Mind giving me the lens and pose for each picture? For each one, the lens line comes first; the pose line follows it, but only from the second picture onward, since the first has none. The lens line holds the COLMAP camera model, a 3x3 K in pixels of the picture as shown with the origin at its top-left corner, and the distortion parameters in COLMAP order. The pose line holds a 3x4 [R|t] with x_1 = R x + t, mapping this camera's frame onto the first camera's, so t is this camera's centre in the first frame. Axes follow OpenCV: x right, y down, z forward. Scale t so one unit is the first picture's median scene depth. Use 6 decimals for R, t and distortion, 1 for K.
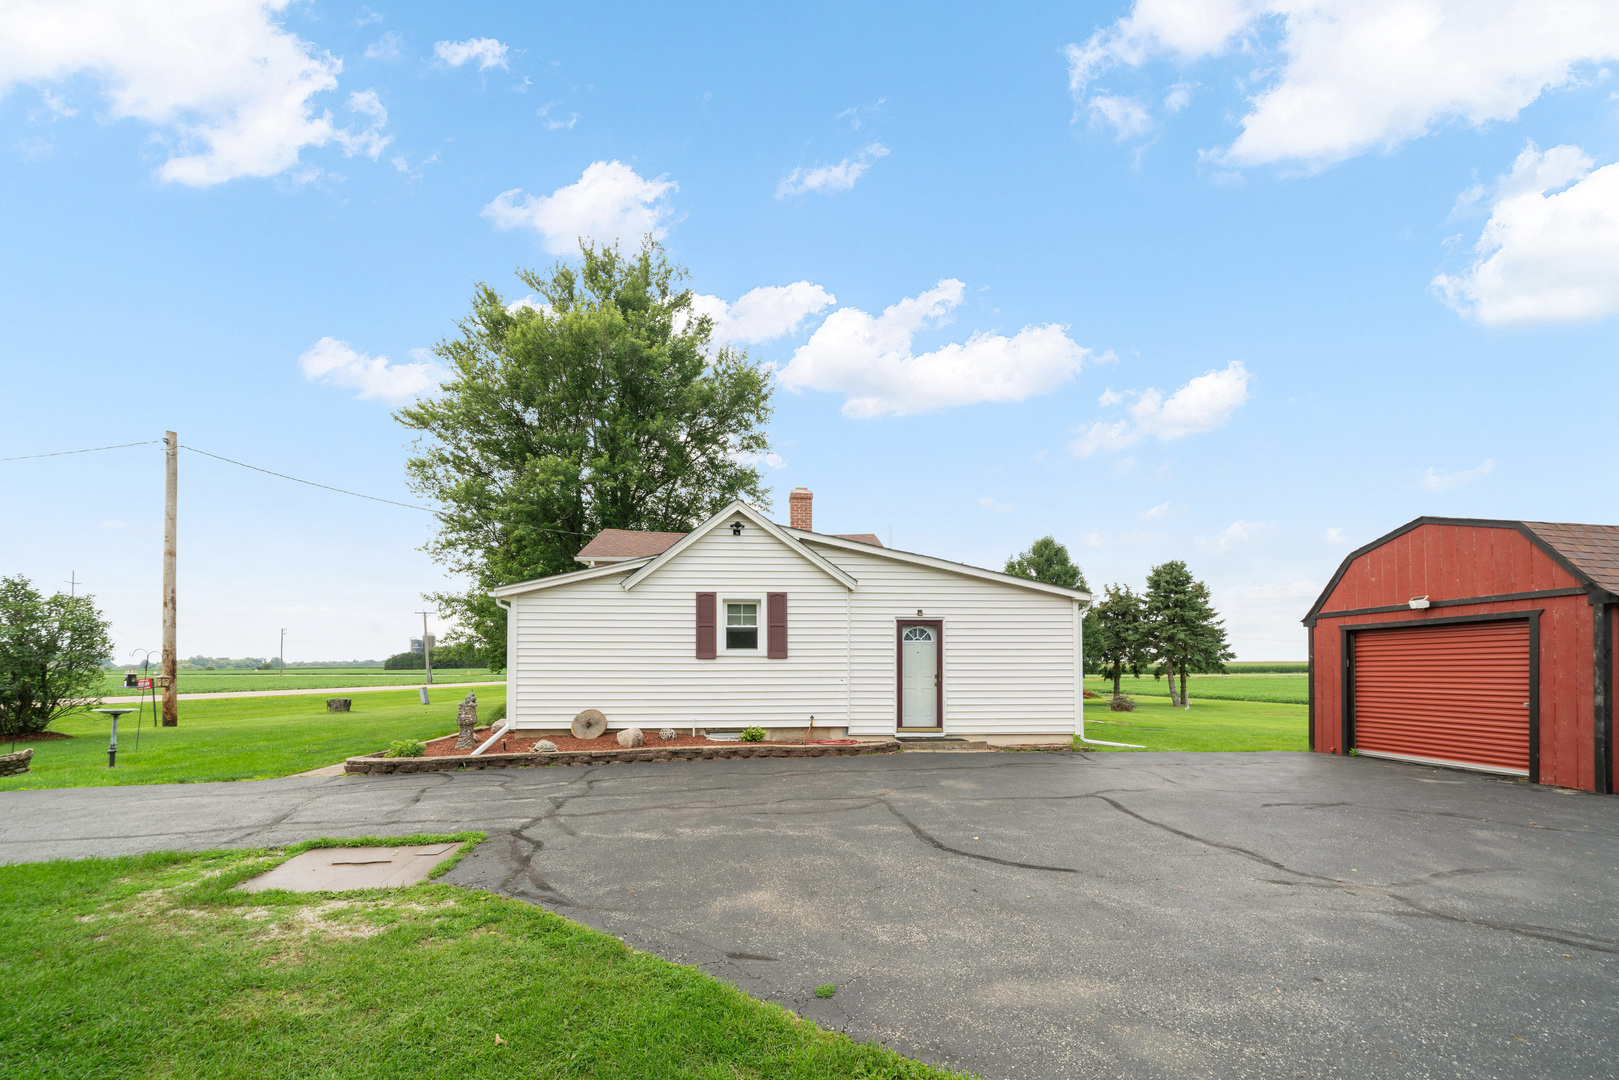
lens RADIAL K [[589.1, 0, 807.1], [0, 589.1, 671.2], [0, 0, 1]] dist [-0.000261, 0.000025]
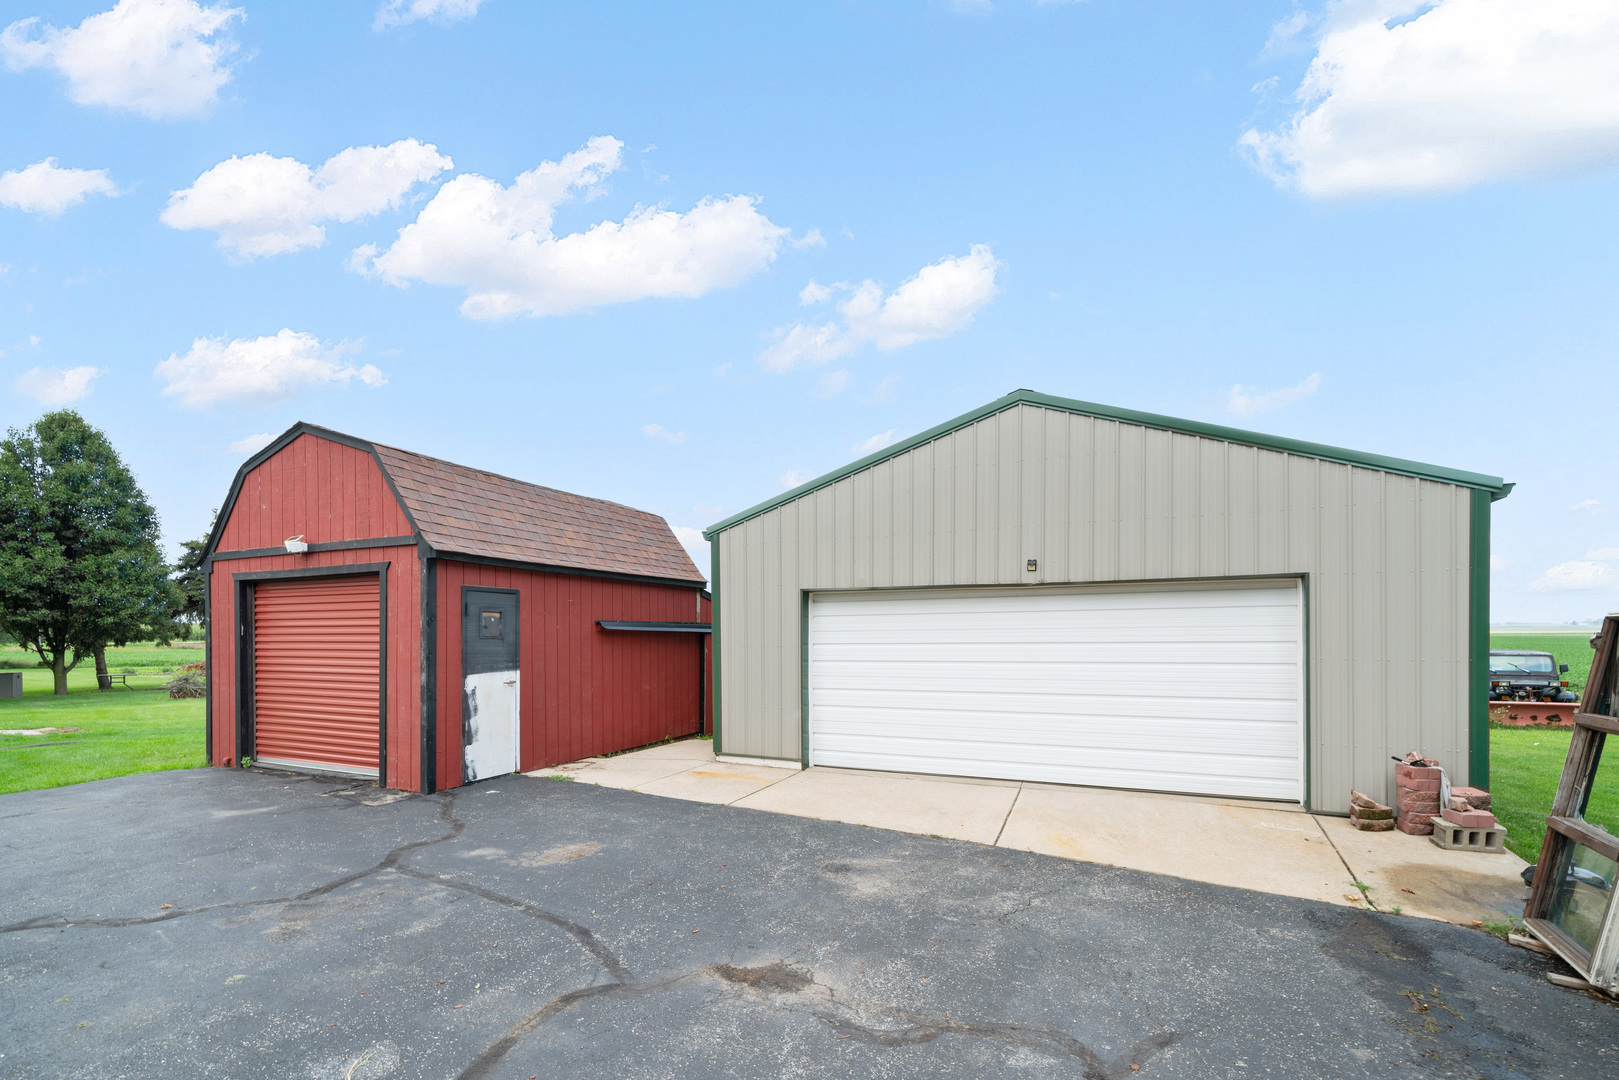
lens RADIAL K [[782.3, 0, 810.2], [0, 782.3, 657.8], [0, 0, 1]] dist [0.000026, -0.000059]
pose [[1.000000, 0.000032, 0.000147, 0.508774], [-0.000032, 1.000000, -0.000116, 0.006022], [-0.000147, 0.000116, 1.000000, -0.007628]]
